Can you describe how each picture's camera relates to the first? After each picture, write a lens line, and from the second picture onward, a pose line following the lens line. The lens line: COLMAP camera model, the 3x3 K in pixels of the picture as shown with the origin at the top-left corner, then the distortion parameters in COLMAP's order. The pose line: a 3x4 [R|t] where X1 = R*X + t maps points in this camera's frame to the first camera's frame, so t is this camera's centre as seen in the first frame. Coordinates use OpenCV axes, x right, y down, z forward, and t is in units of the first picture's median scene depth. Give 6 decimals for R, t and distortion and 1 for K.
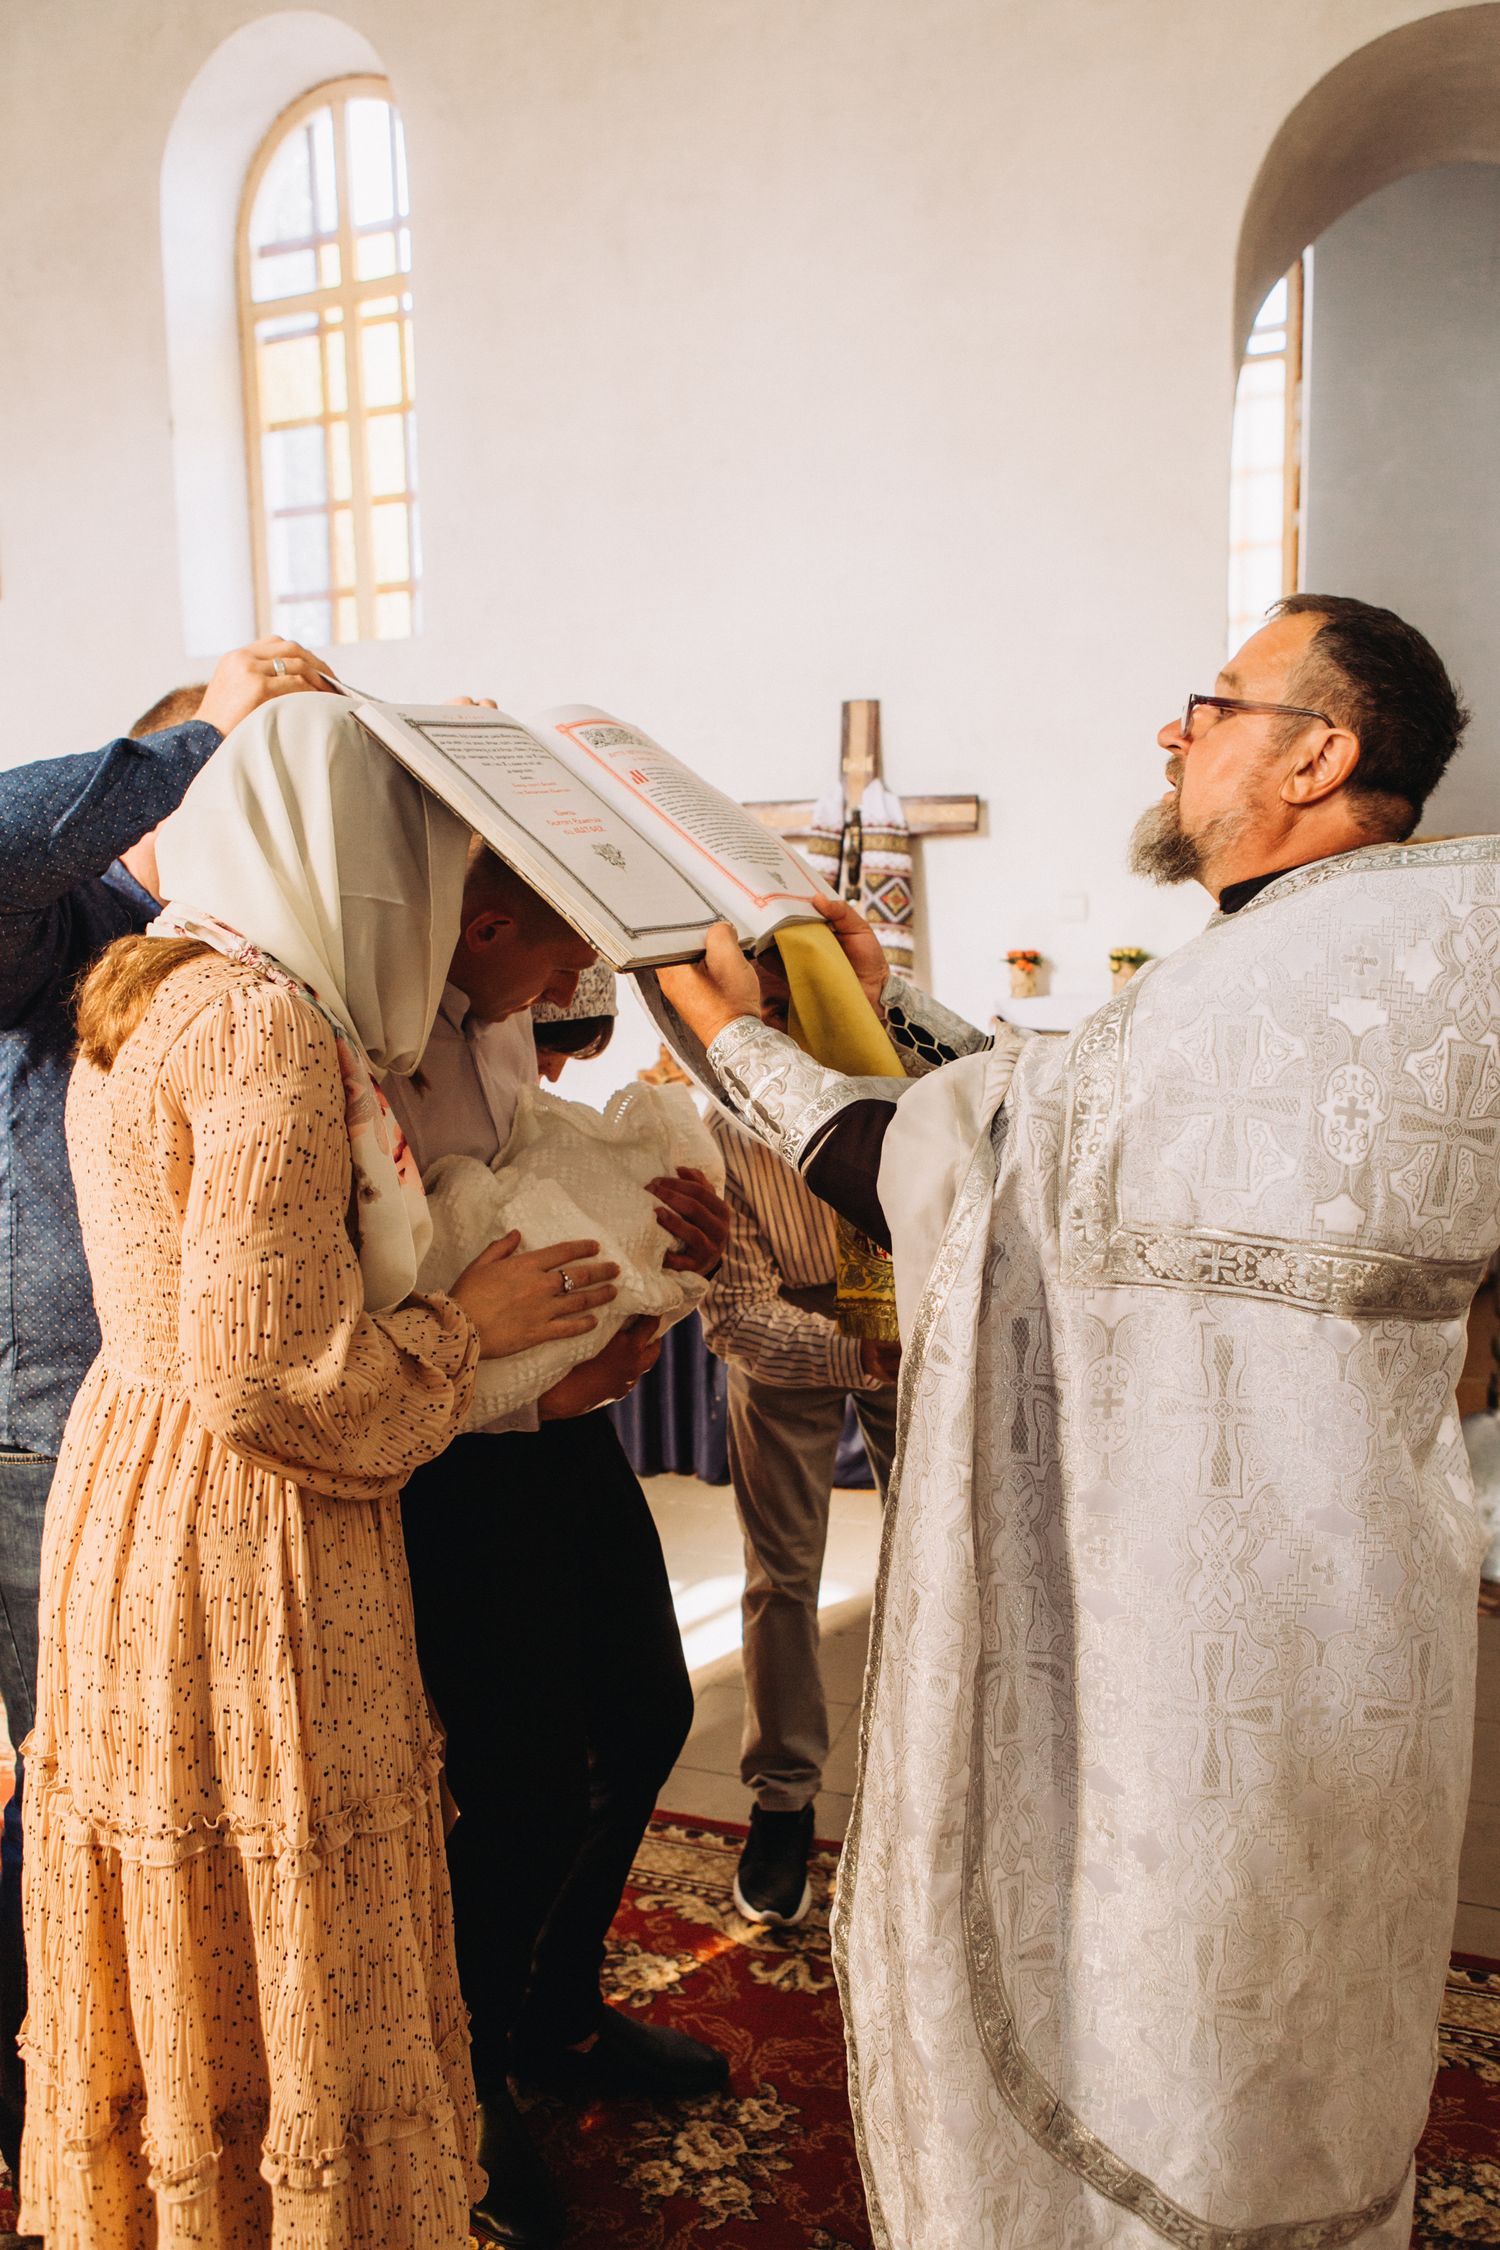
lens RADIAL K [[1571.3, 0, 760.4], [0, 1571.3, 1118.7], [0, 0, 1]] dist [0.003197, 0.001589]
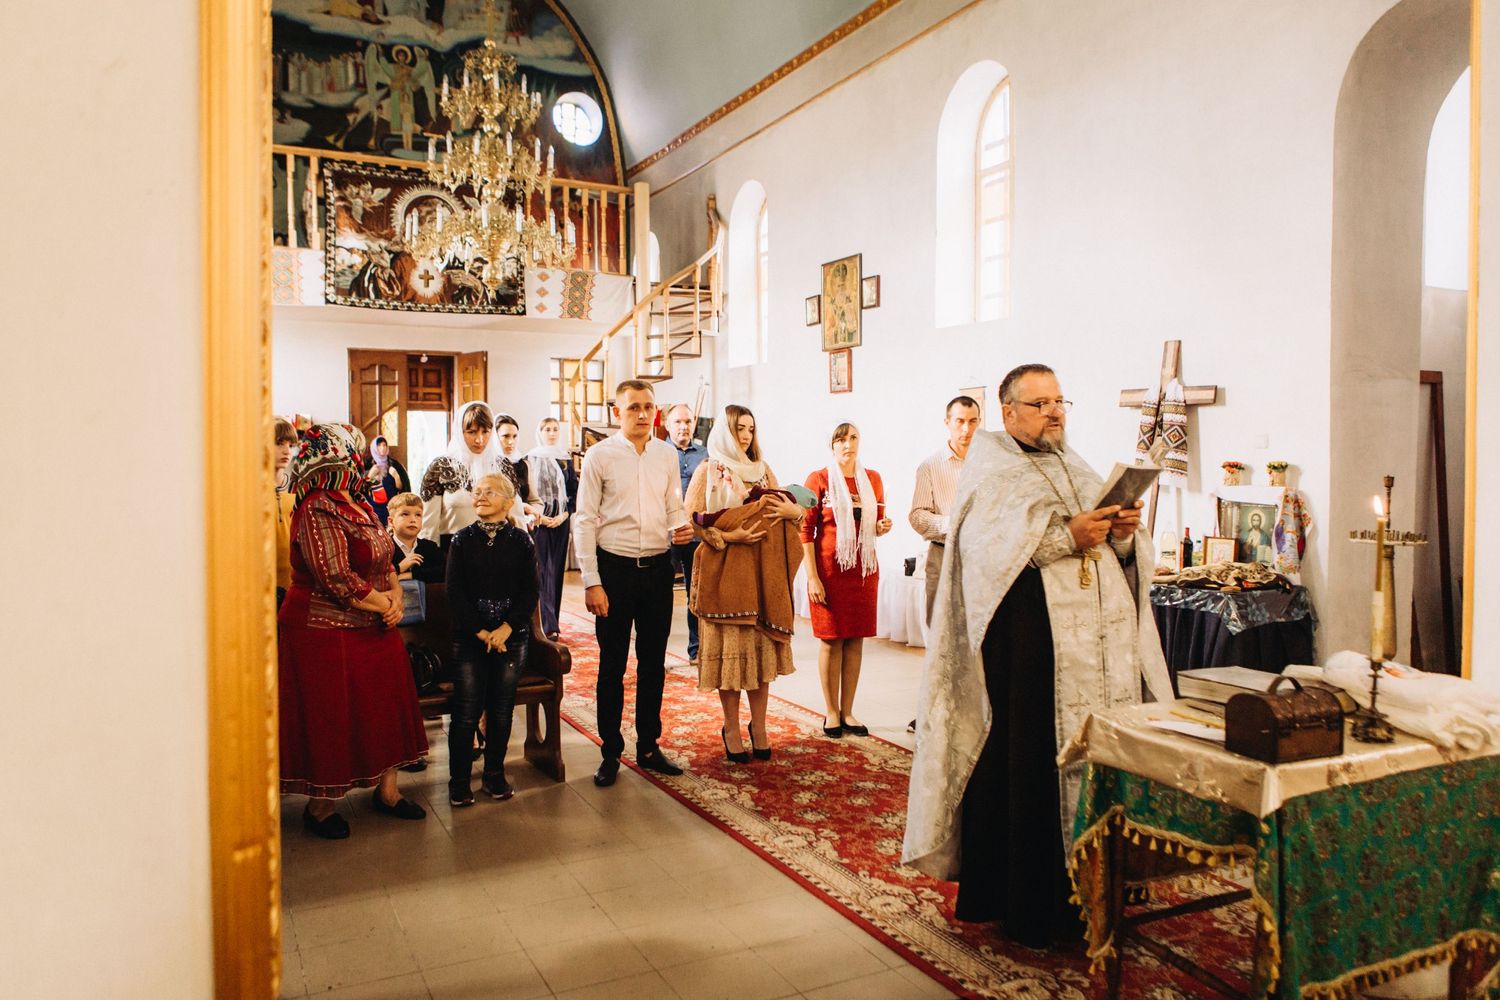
lens RADIAL K [[1122.0, 0, 747.8], [0, 1122.0, 498.9], [0, 0, 1]] dist [0.004307, -0.001012]
pose [[0.727933, 0.040981, -0.684422, 0.687573], [-0.079051, 0.996572, -0.024405, 0.024576], [0.681076, 0.071870, 0.728677, -0.461237]]
